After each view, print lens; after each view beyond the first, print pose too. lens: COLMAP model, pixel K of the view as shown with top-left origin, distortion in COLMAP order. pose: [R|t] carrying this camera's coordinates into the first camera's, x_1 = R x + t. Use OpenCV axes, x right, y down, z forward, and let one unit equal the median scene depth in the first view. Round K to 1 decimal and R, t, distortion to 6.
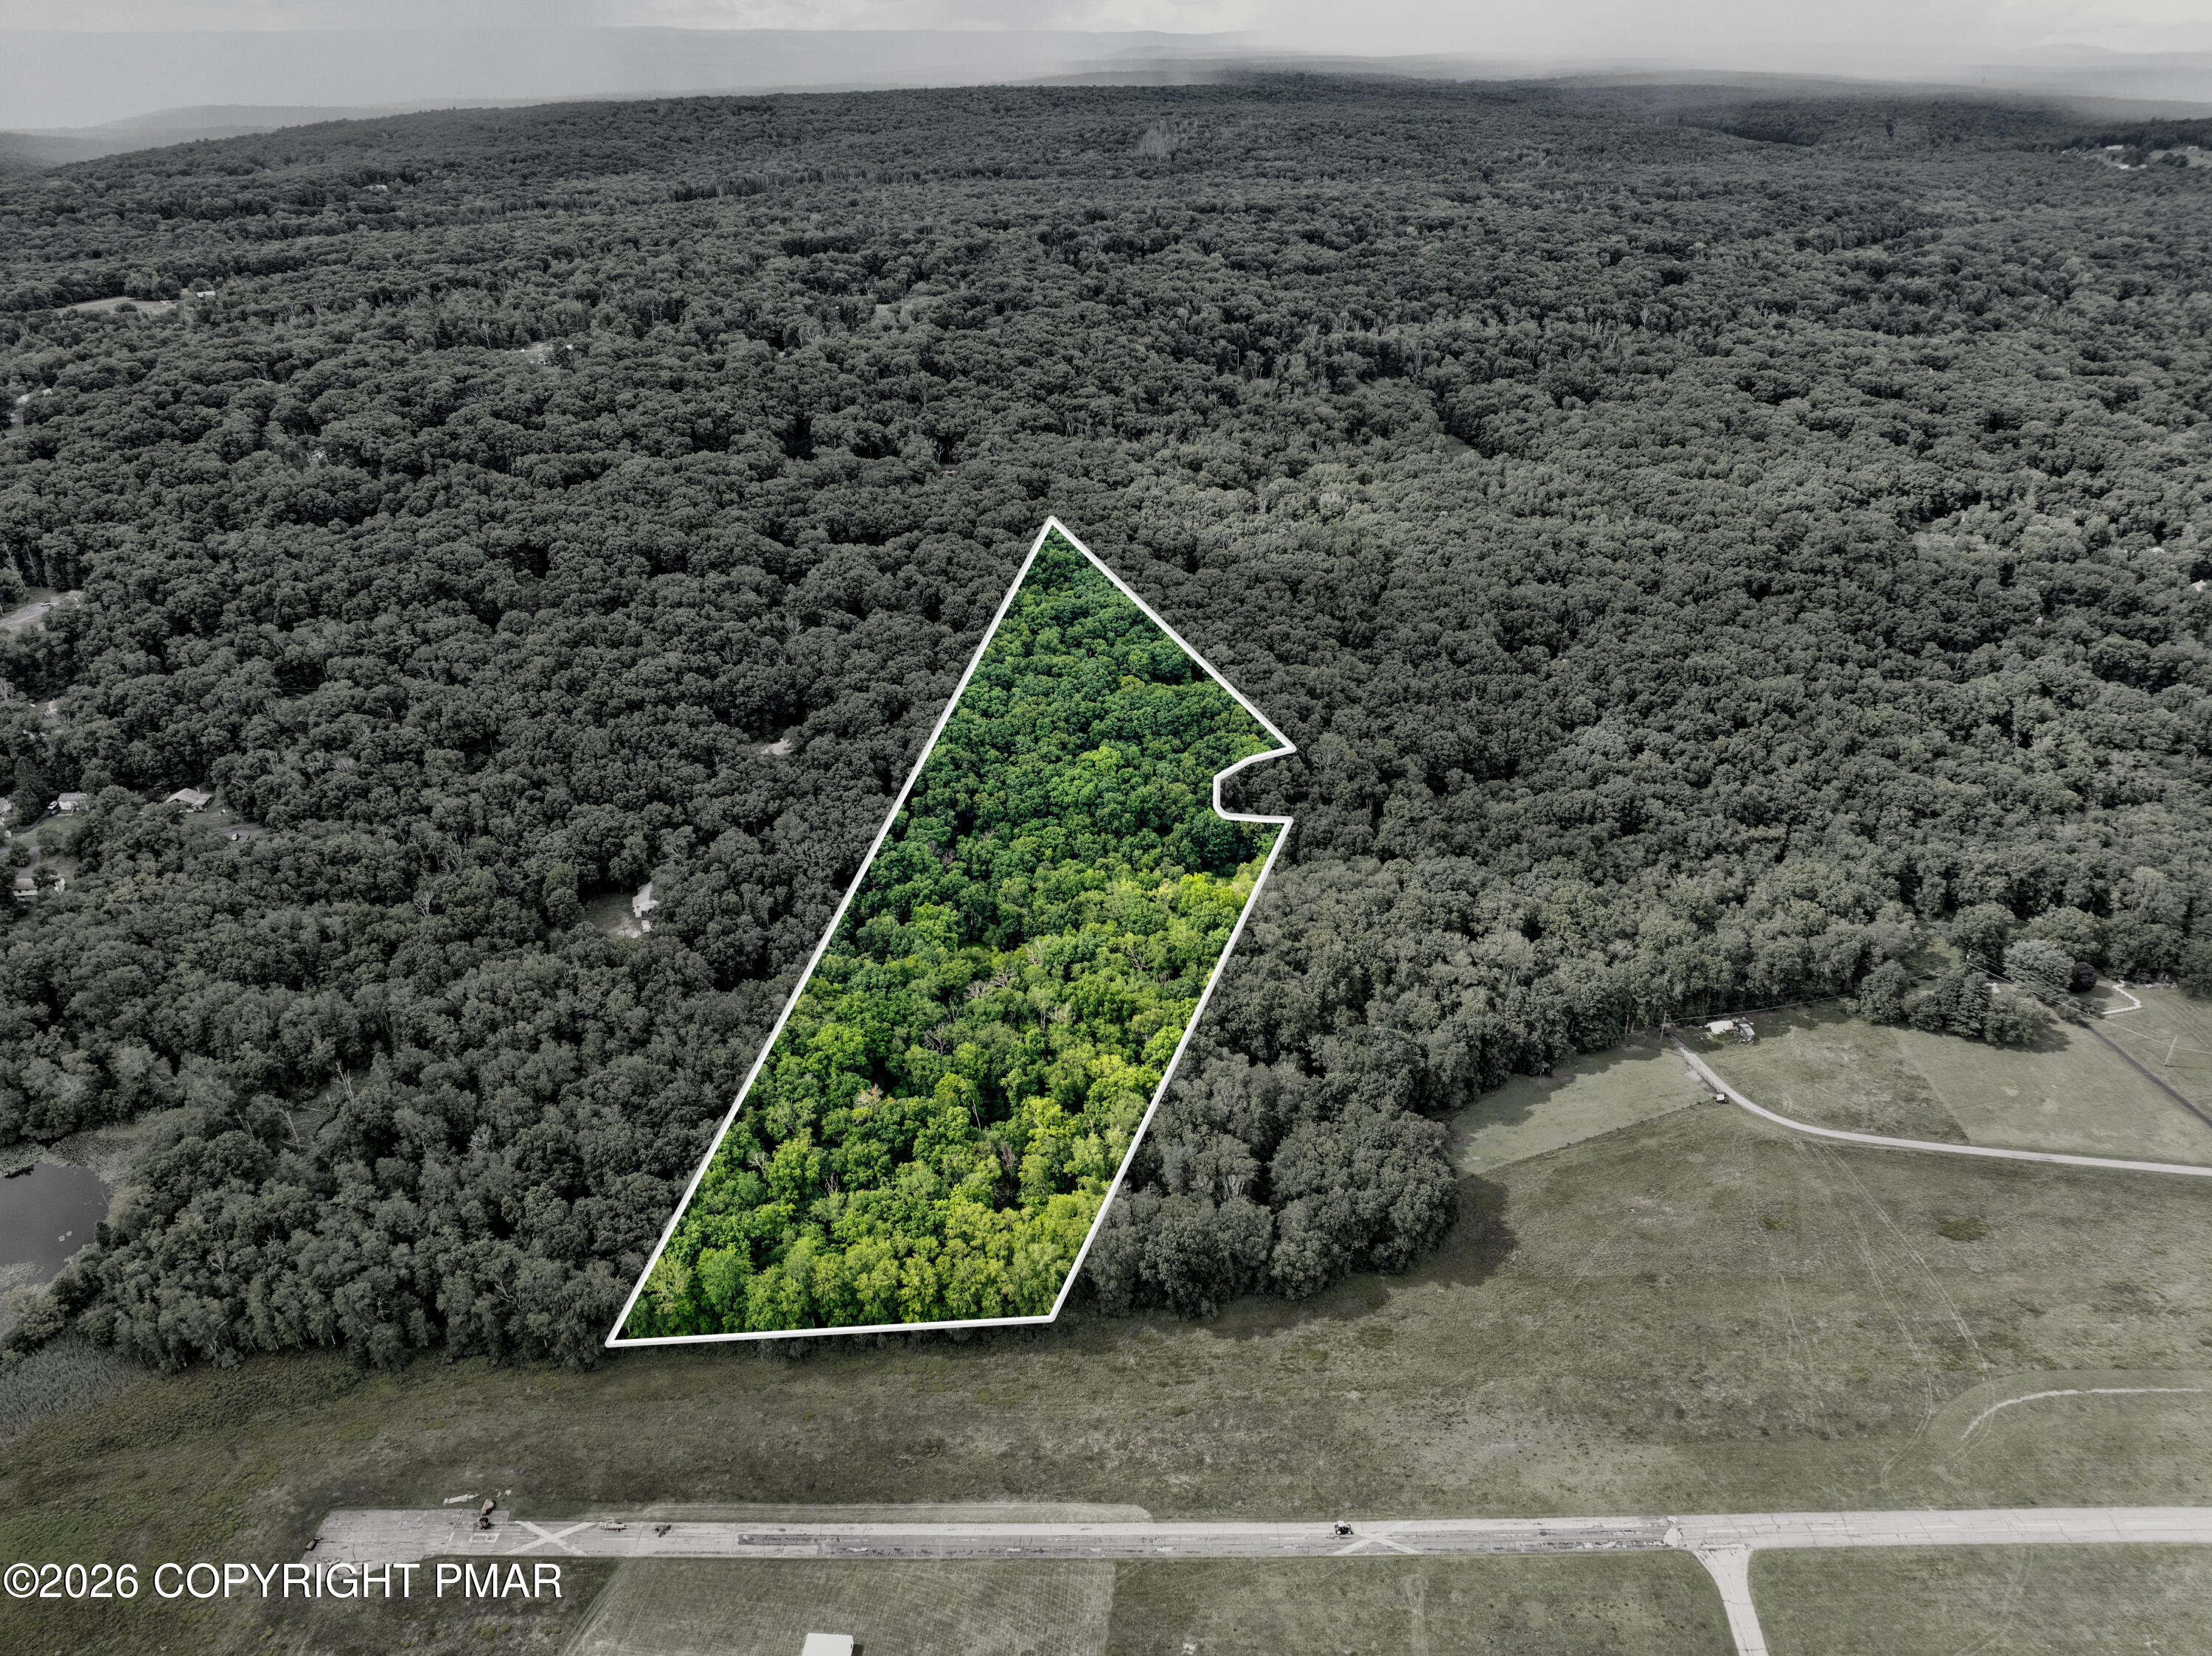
lens RADIAL K [[1556.9, 0, 1121.1], [0, 1556.9, 815.1], [0, 0, 1]] dist [-0.038693, 0.000237]
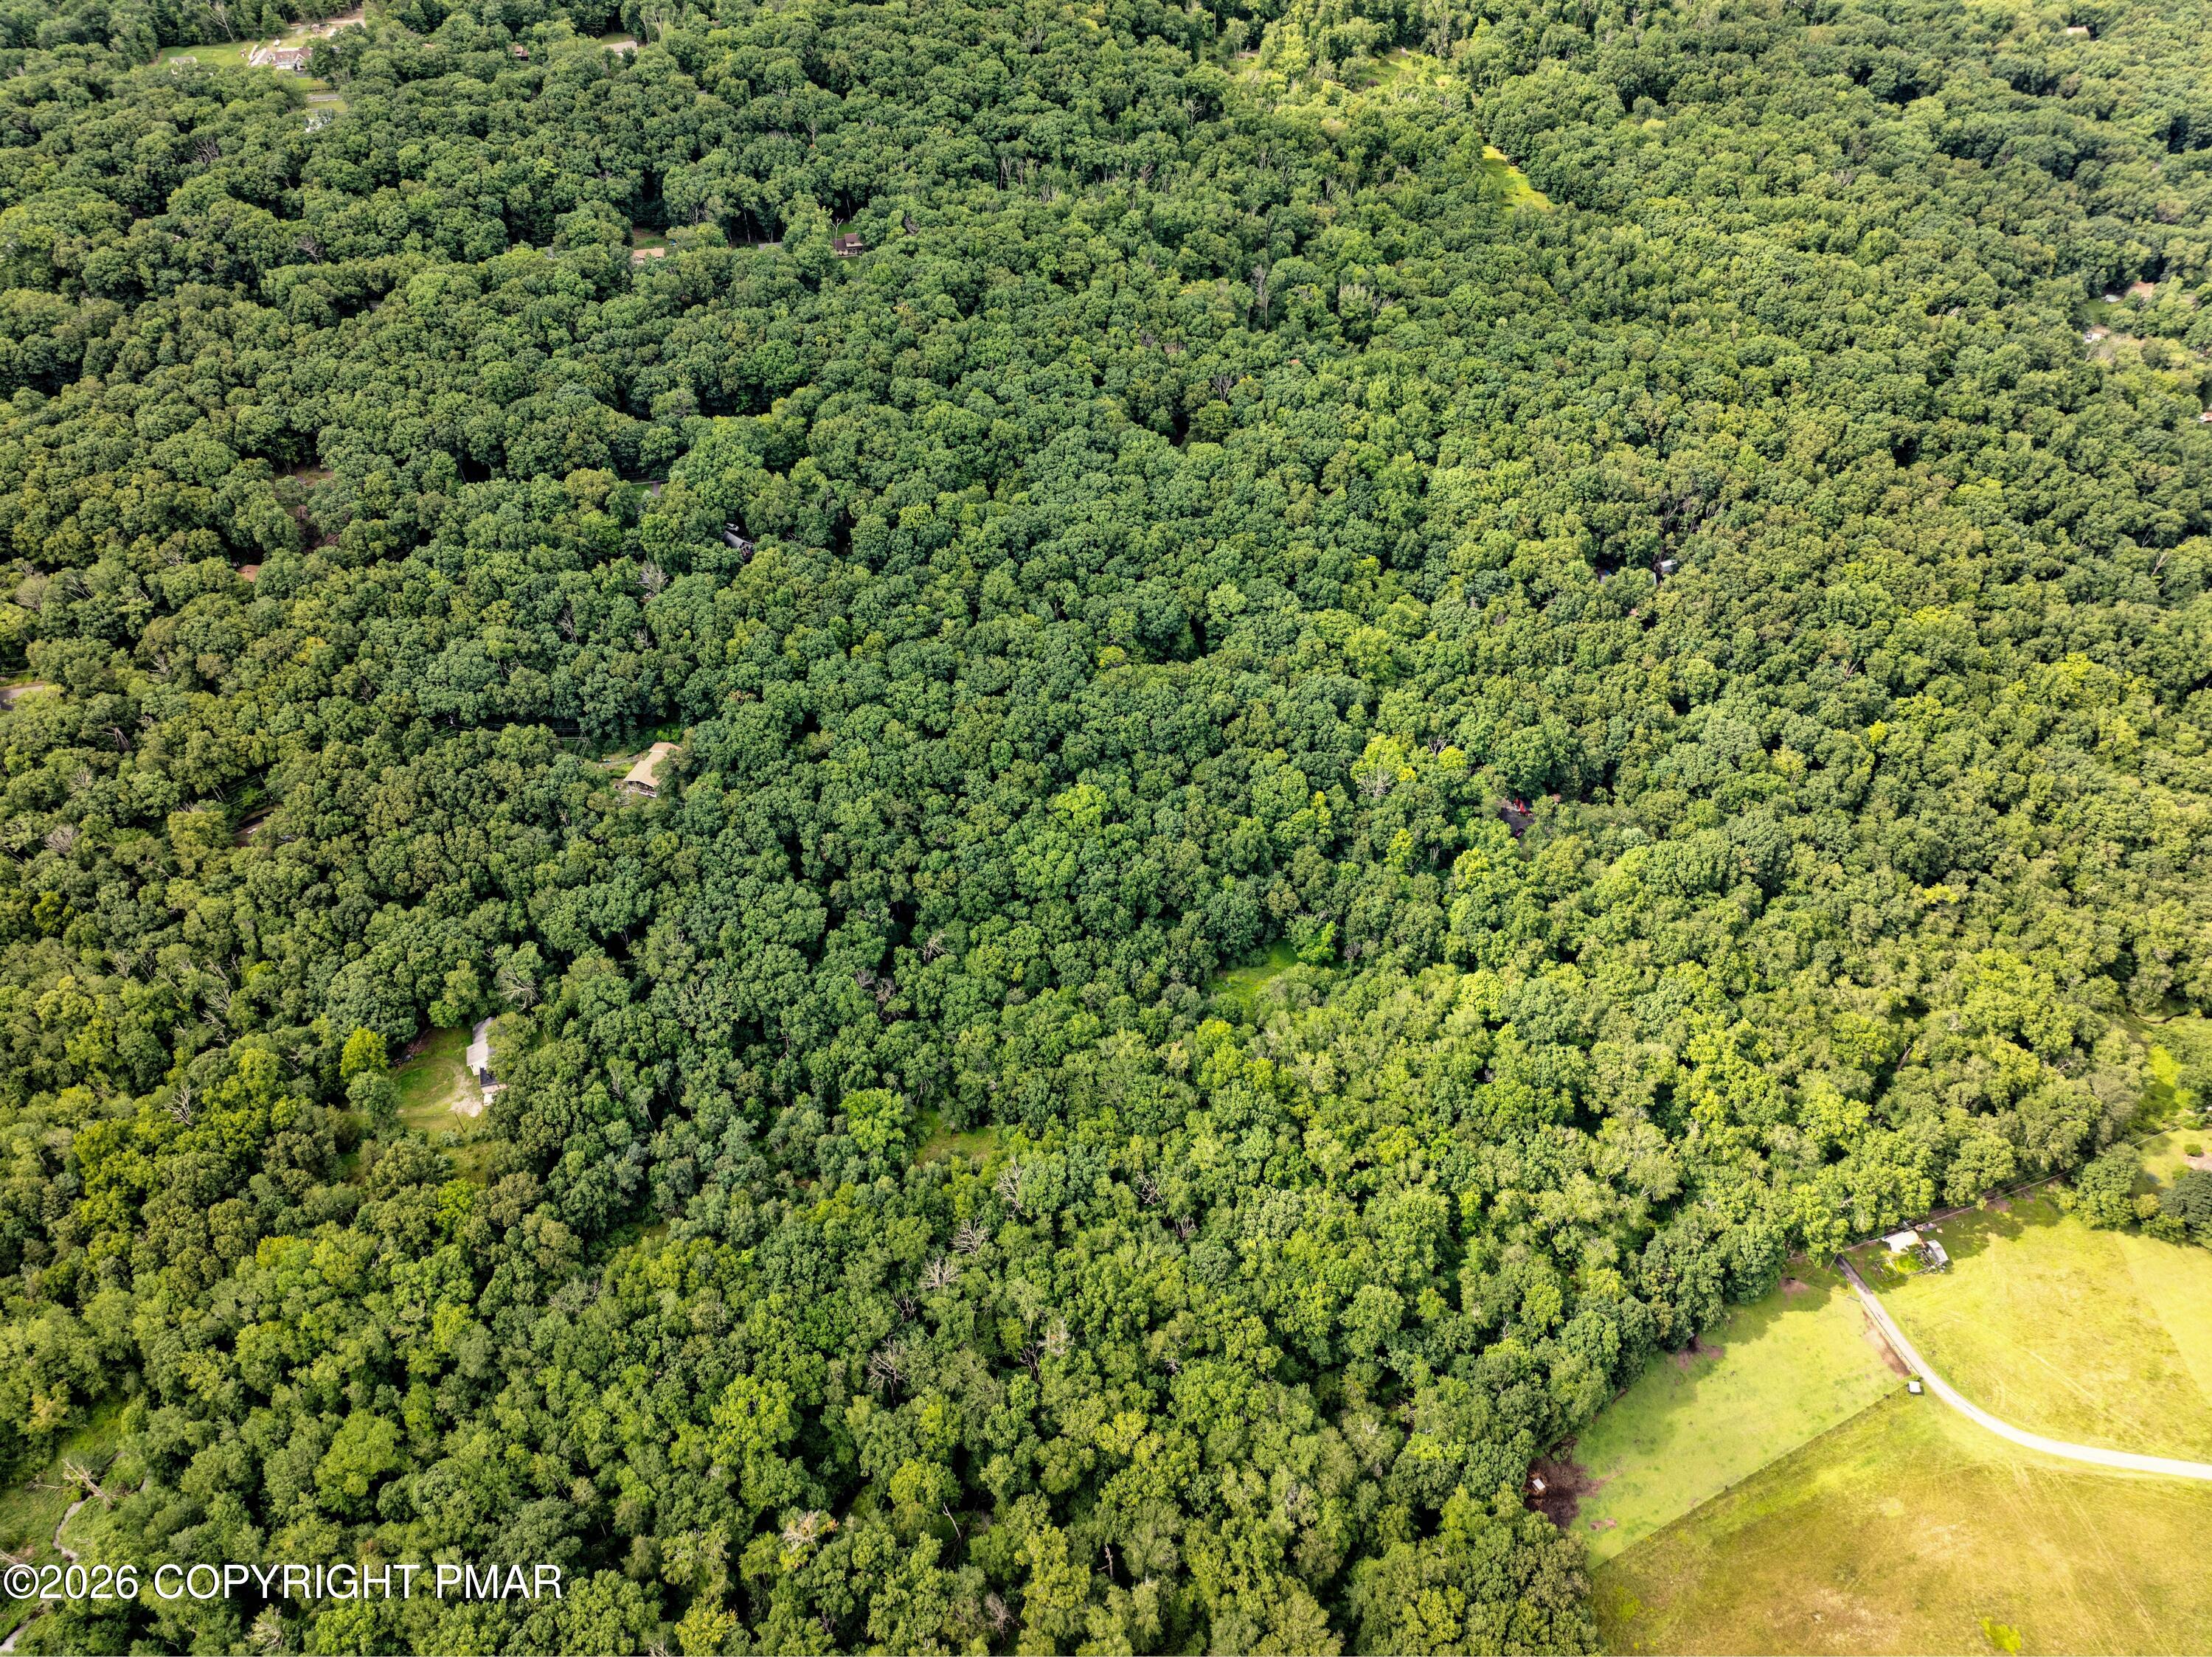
lens RADIAL K [[1556.8, 0, 1121.1], [0, 1556.8, 815.6], [0, 0, 1]] dist [-0.038693, 0.000237]
pose [[0.998932, -0.029701, 0.035406, -0.019207], [0.018709, 0.960446, 0.277837, -0.230006], [-0.042258, -0.276878, 0.959975, 0.267772]]
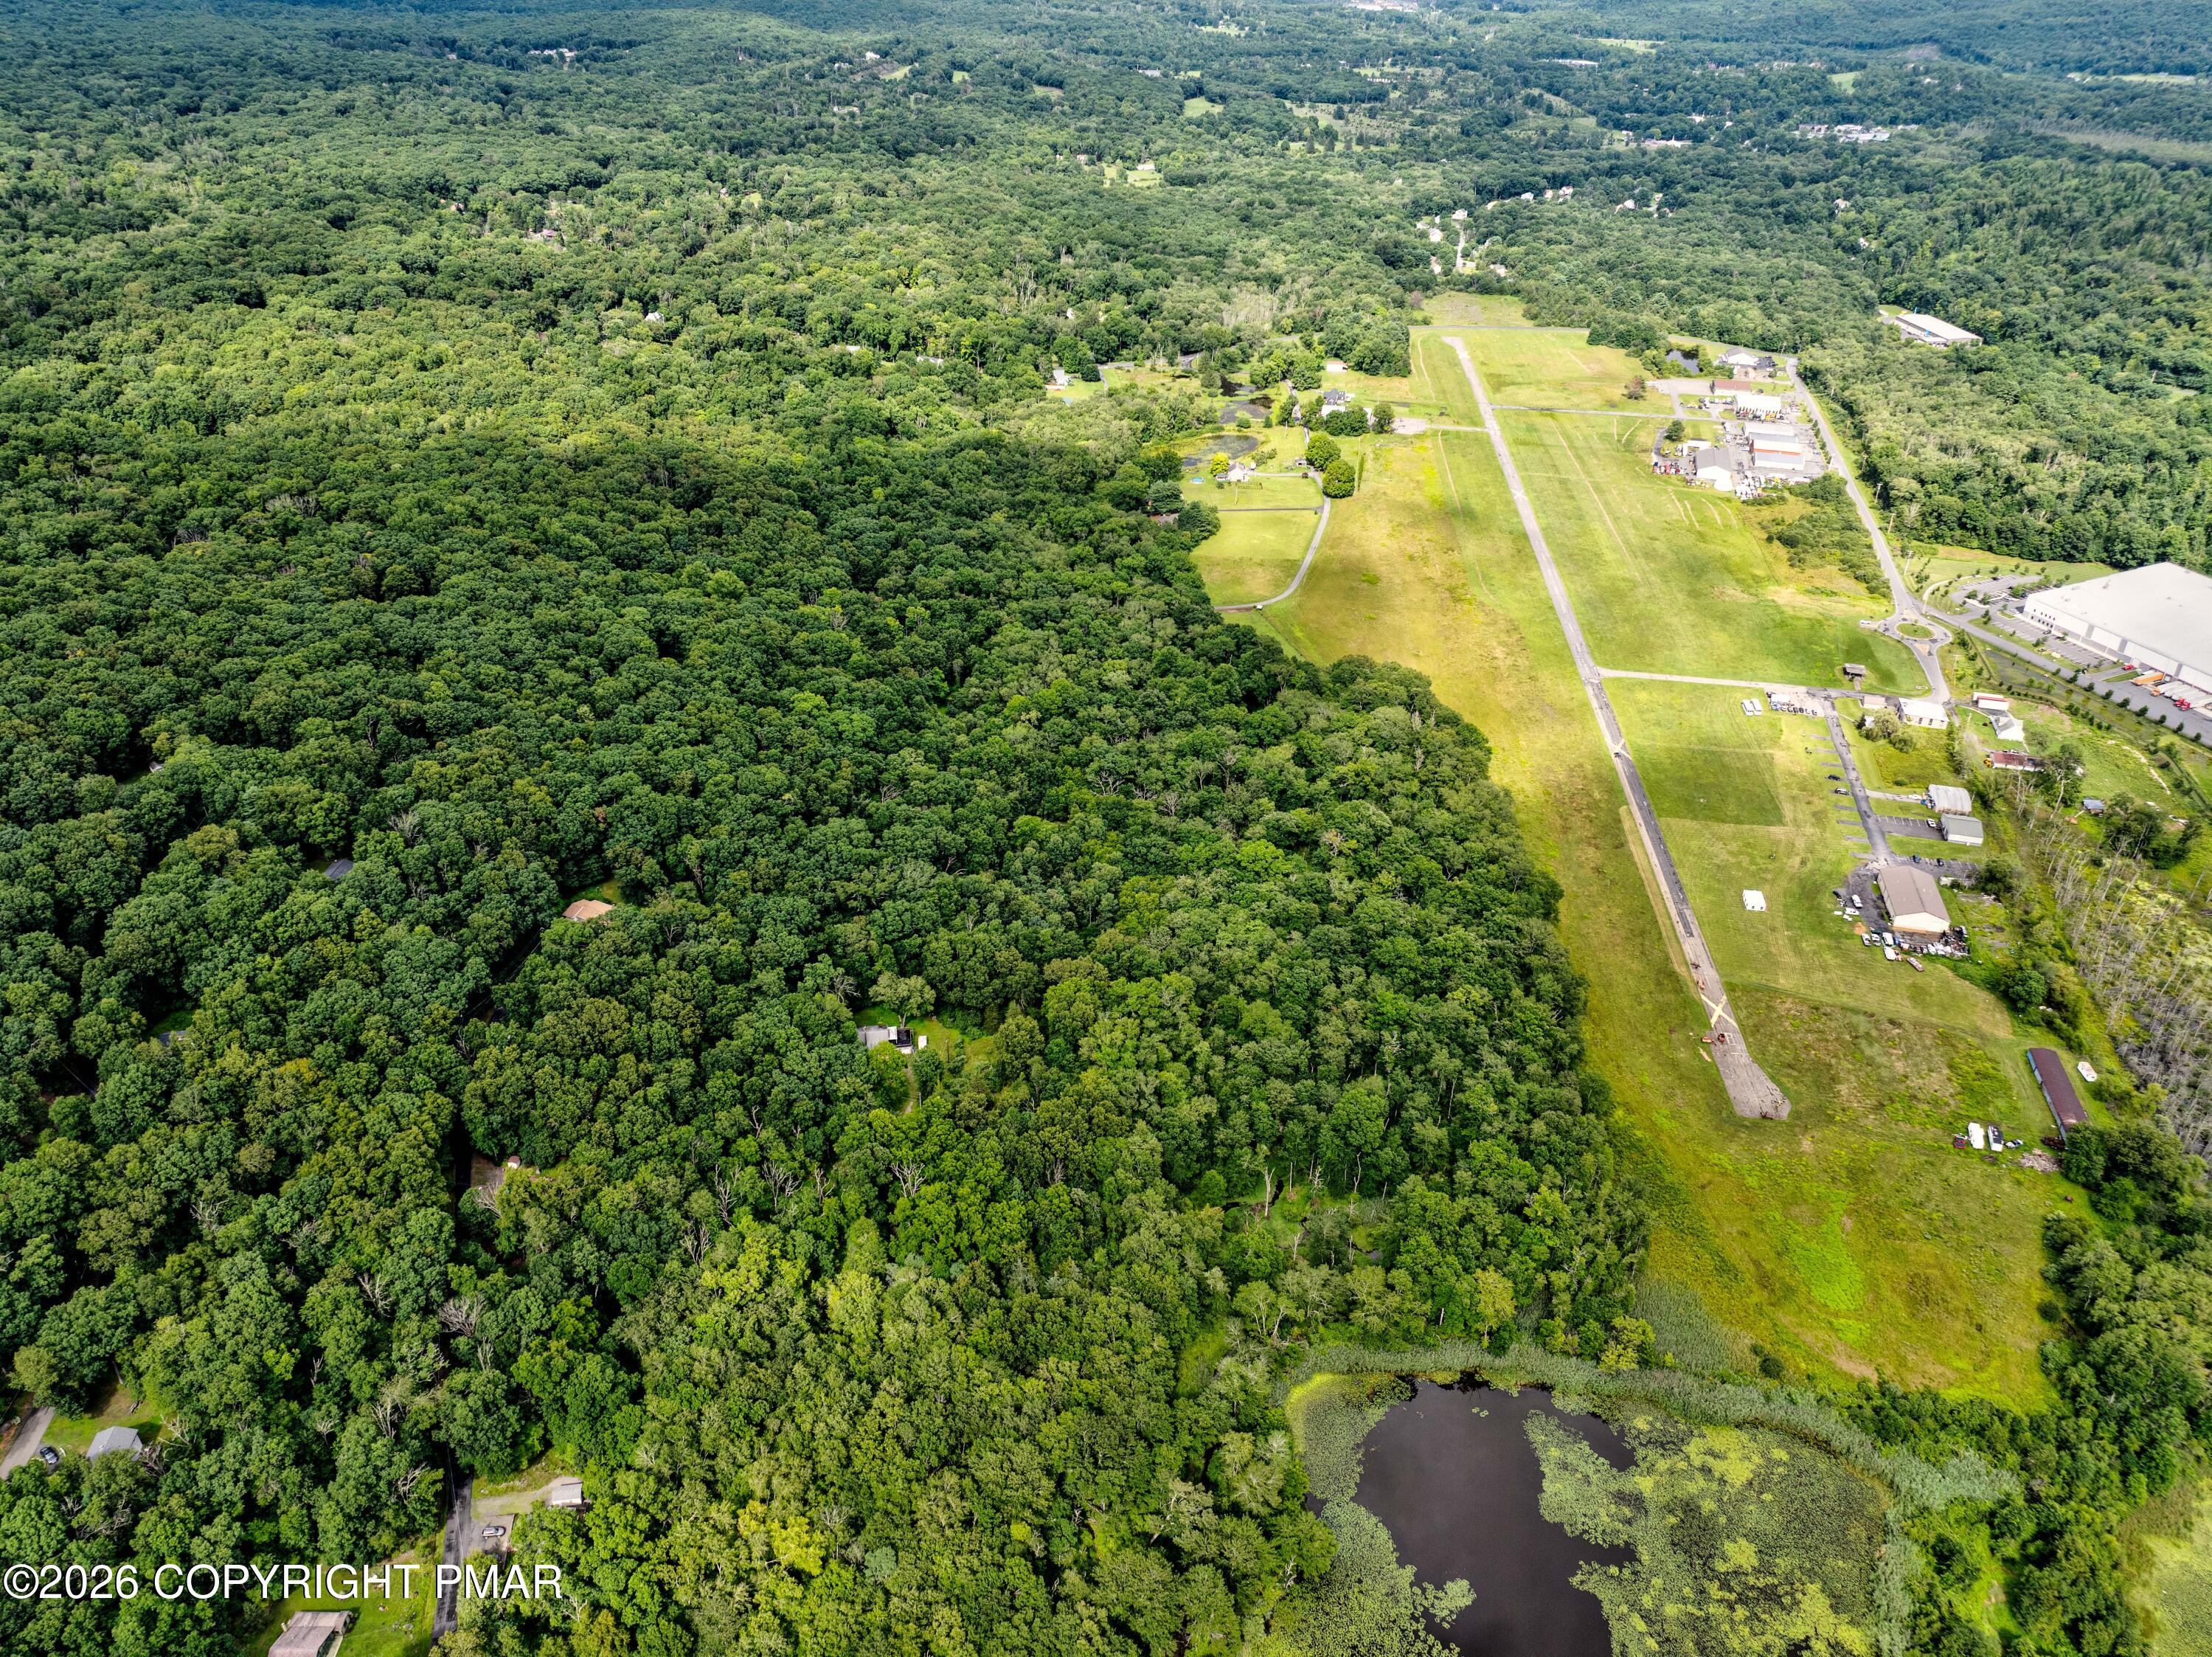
lens RADIAL K [[1562.0, 0, 1122.9], [0, 1562.0, 802.5], [0, 0, 1]] dist [-0.030837, -0.014234]
pose [[0.091848, -0.509997, 0.855258, -0.850395], [0.437843, 0.792090, 0.425309, -0.311763], [-0.894348, 0.335405, 0.296050, 0.524141]]
